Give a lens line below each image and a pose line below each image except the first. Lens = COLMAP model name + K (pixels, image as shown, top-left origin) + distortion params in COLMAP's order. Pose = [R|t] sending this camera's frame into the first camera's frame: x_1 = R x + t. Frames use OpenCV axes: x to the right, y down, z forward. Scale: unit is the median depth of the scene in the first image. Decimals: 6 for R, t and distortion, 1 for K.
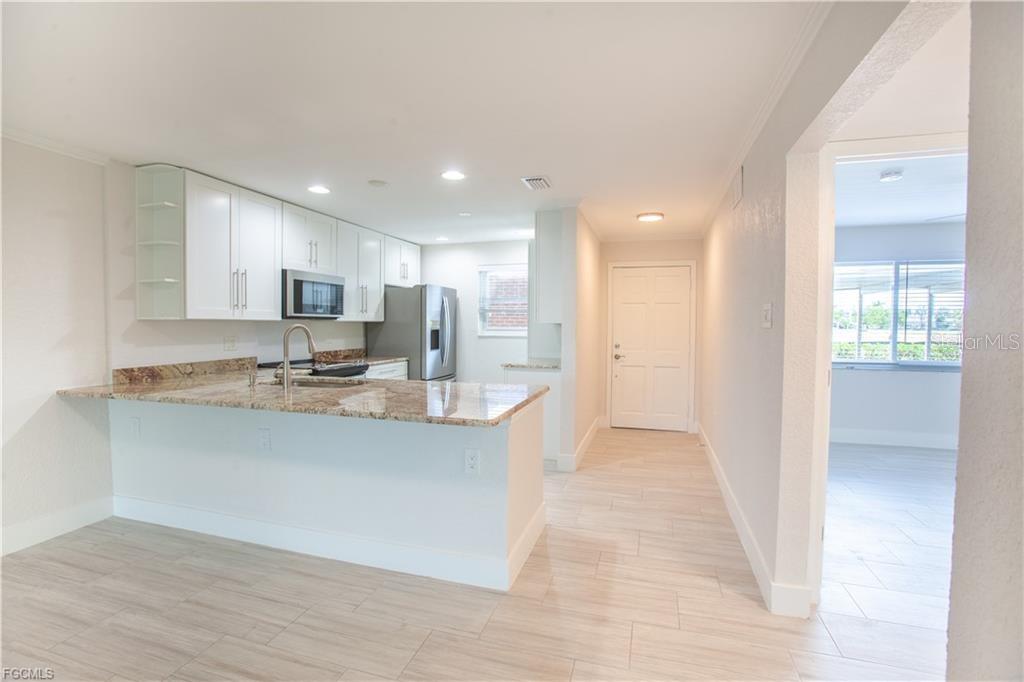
lens RADIAL K [[463.9, 0, 504.2], [0, 463.9, 338.7], [0, 0, 1]] dist [-0.031888, 0.000792]
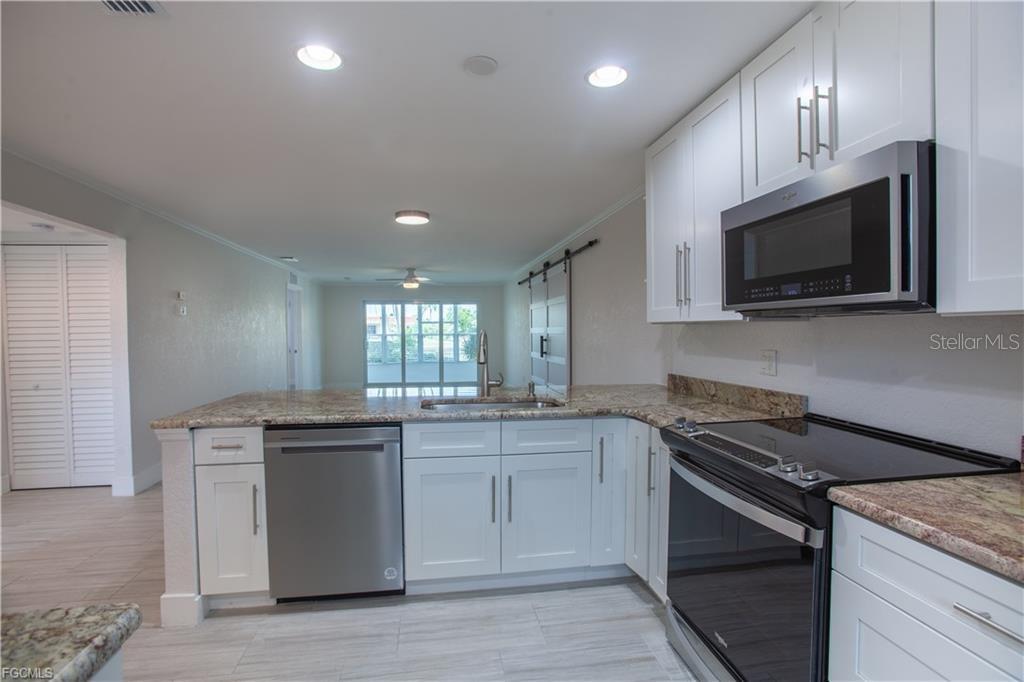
lens RADIAL K [[463.9, 0, 504.2], [0, 463.9, 338.7], [0, 0, 1]] dist [-0.031888, 0.000792]
pose [[-0.894384, 0.012470, -0.447127, -0.055050], [-0.008144, 0.998992, 0.044152, -0.043792], [0.447226, 0.043130, -0.893380, 1.445363]]
